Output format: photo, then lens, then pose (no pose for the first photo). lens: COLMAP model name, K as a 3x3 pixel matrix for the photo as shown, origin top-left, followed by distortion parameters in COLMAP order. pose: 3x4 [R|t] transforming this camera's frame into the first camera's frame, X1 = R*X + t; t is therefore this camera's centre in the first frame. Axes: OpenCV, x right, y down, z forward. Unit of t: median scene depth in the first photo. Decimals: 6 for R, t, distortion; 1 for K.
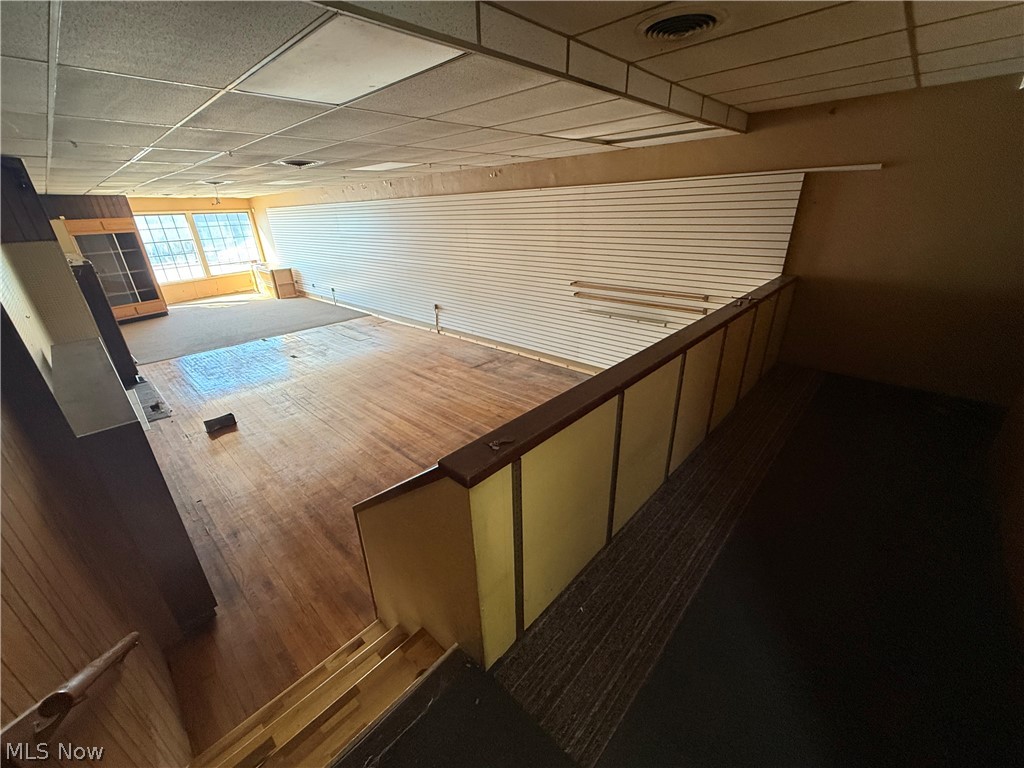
lens RADIAL K [[406.3, 0, 510.9], [0, 406.3, 384.3], [0, 0, 1]] dist [-0.000487, -0.000821]
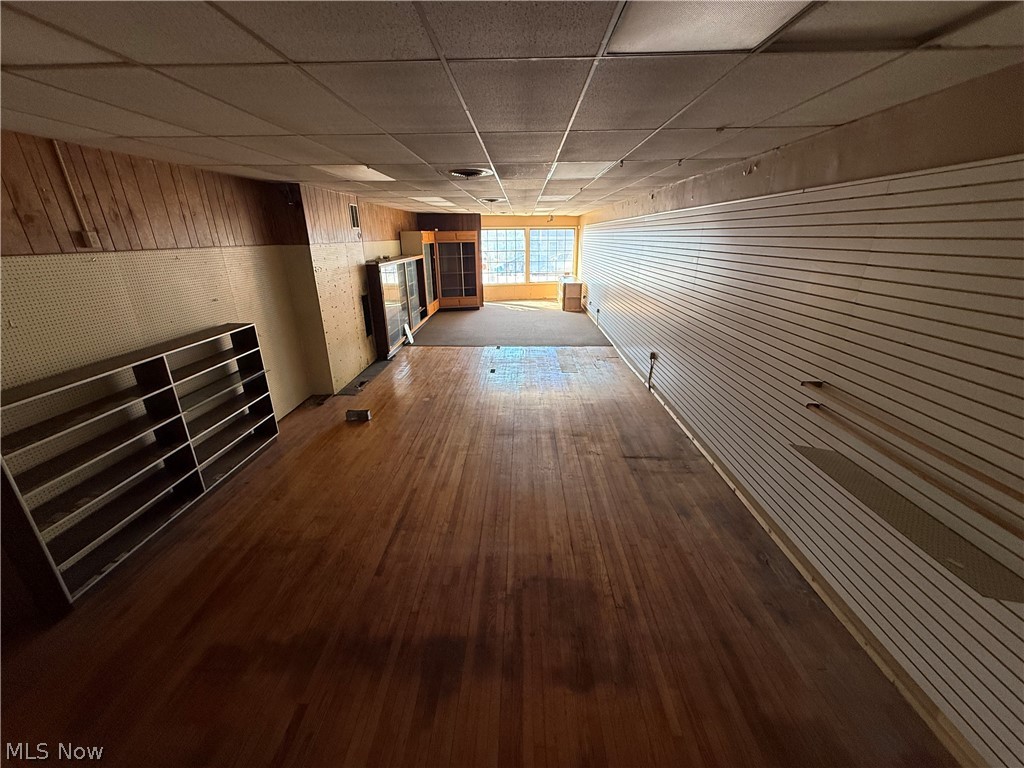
lens RADIAL K [[406.3, 0, 508.1], [0, 406.3, 384.0], [0, 0, 1]] dist [-0.000487, -0.000821]
pose [[0.661854, 0.282006, -0.694566, 0.203338], [-0.310324, 0.946495, 0.088585, -0.147588], [0.682384, 0.156910, 0.713954, 0.344599]]
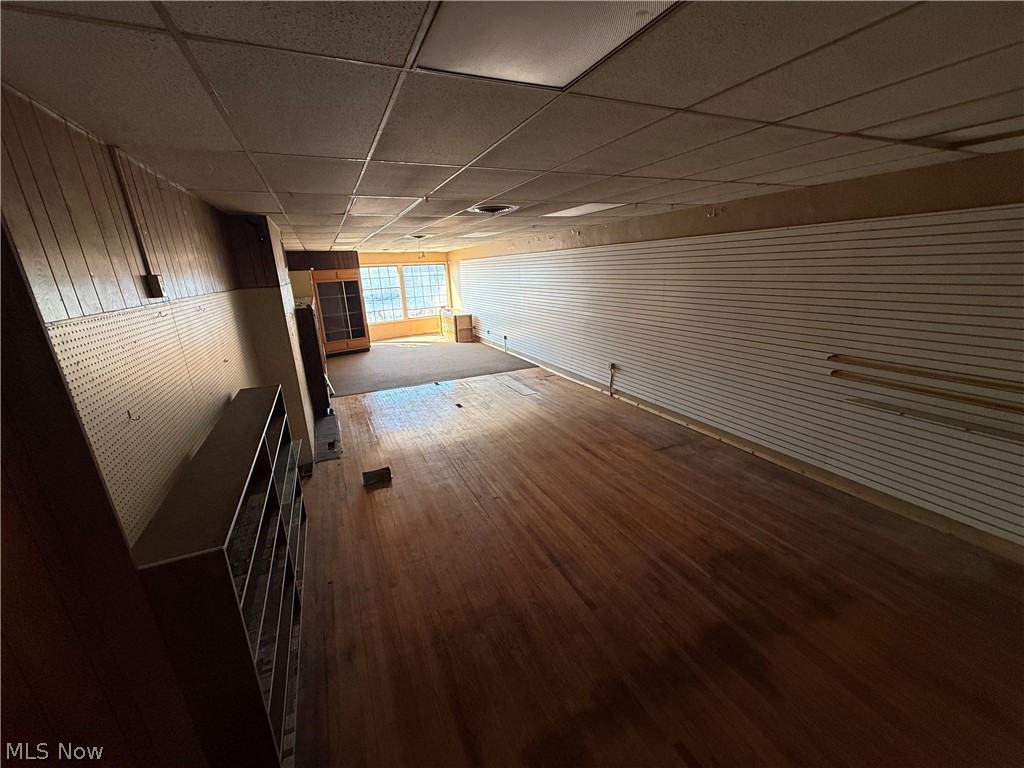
lens RADIAL K [[406.3, 0, 511.8], [0, 406.3, 383.8], [0, 0, 1]] dist [-0.000487, -0.000821]
pose [[0.925314, 0.099577, -0.365893, -0.073540], [-0.140669, 0.986196, -0.087350, -0.056150], [0.352144, 0.132296, 0.926549, 0.148670]]
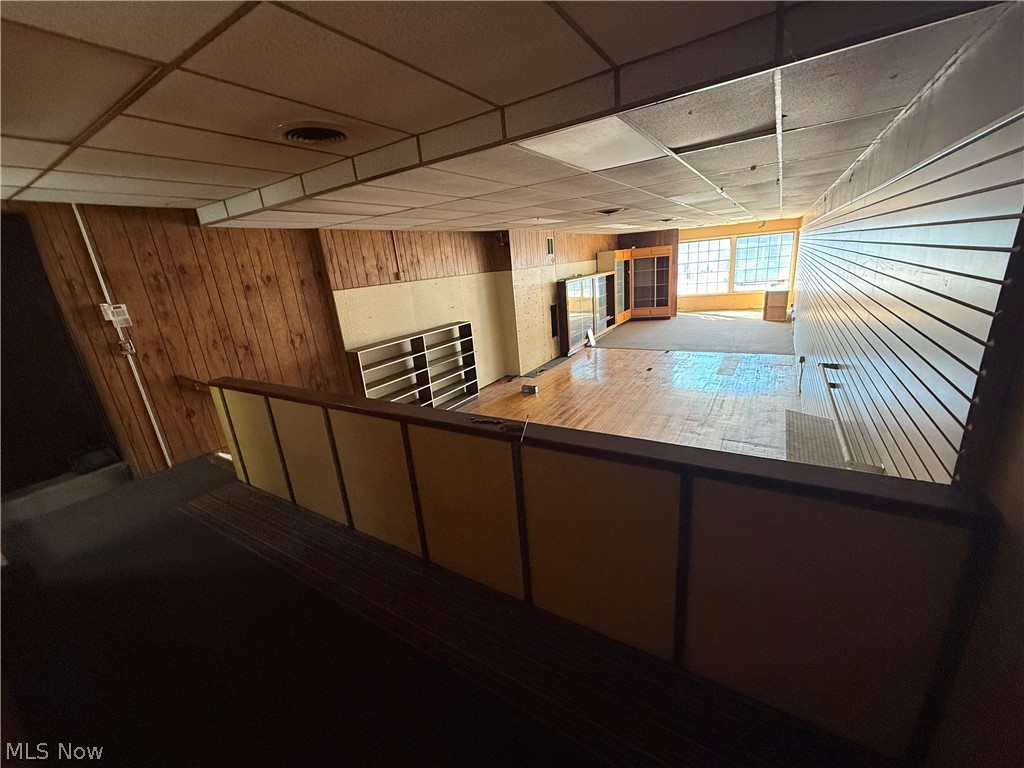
lens RADIAL K [[406.3, 0, 508.3], [0, 406.3, 384.4], [0, 0, 1]] dist [-0.000487, -0.000821]
pose [[0.194110, 0.296162, -0.935205, 0.497572], [-0.316231, 0.921337, 0.226134, -0.173154], [0.928611, 0.251846, 0.272496, 0.360230]]
